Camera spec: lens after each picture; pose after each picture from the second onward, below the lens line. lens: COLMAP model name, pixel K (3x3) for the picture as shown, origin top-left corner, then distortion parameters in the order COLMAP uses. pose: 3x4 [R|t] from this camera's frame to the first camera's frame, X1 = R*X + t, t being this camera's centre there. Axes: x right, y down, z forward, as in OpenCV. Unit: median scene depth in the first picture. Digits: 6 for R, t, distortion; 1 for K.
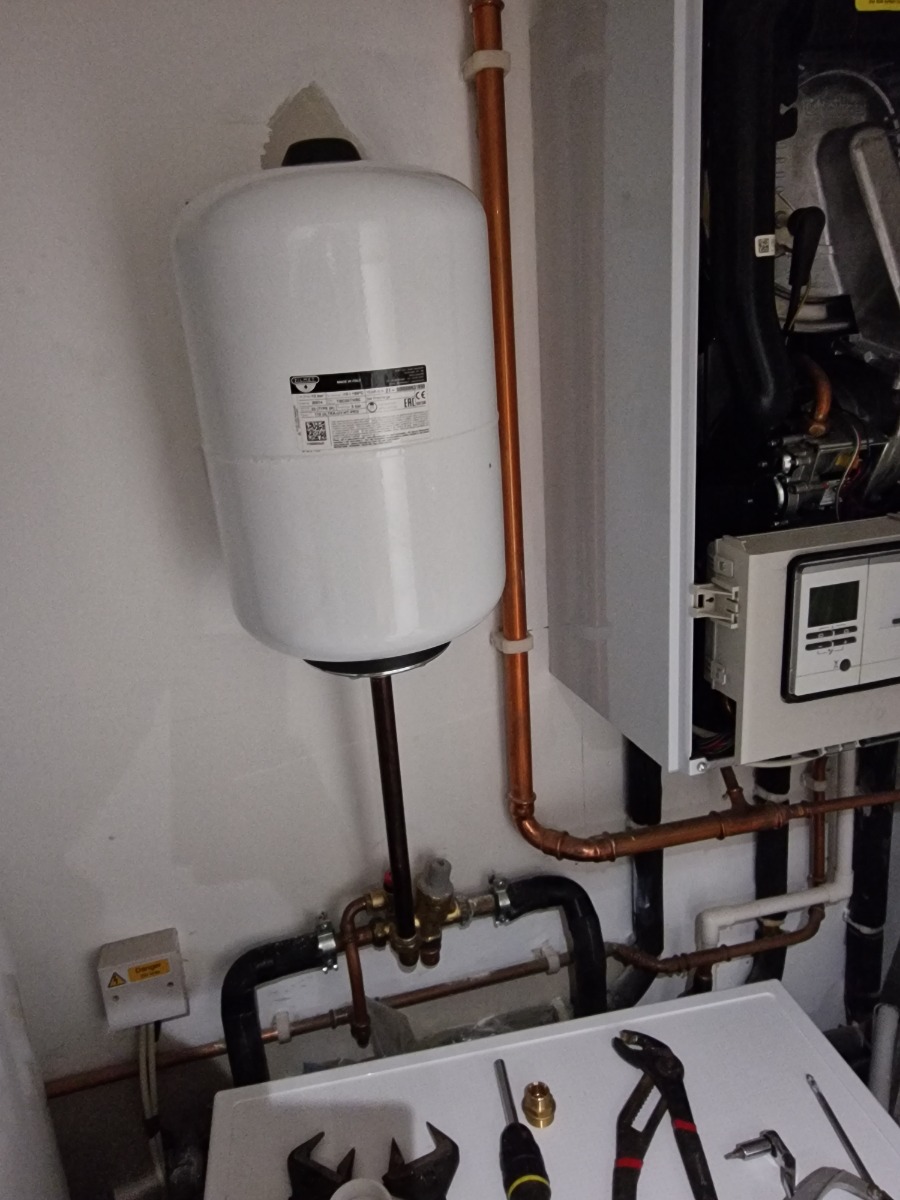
lens RADIAL K [[745.2, 0, 451.0], [0, 745.2, 577.4], [0, 0, 1]] dist [0.000167, 0.000880]
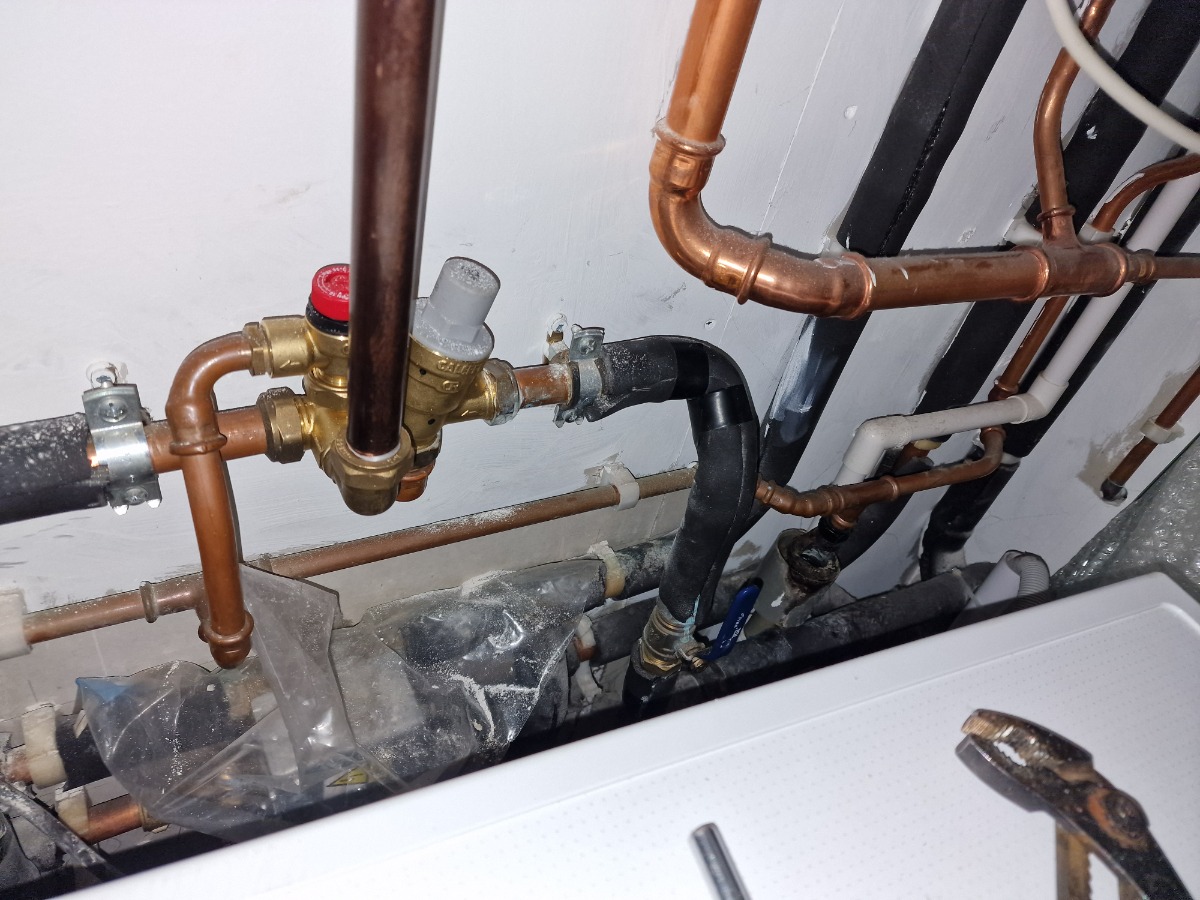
lens RADIAL K [[797.0, 0, 600.0], [0, 797.0, 450.0], [0, 0, 1]] dist [0.006365, -0.027066]
pose [[0.931028, 0.058243, 0.360269, -0.091061], [-0.222968, 0.872294, 0.435188, 0.273285], [-0.288914, -0.485500, 0.825117, 0.610431]]
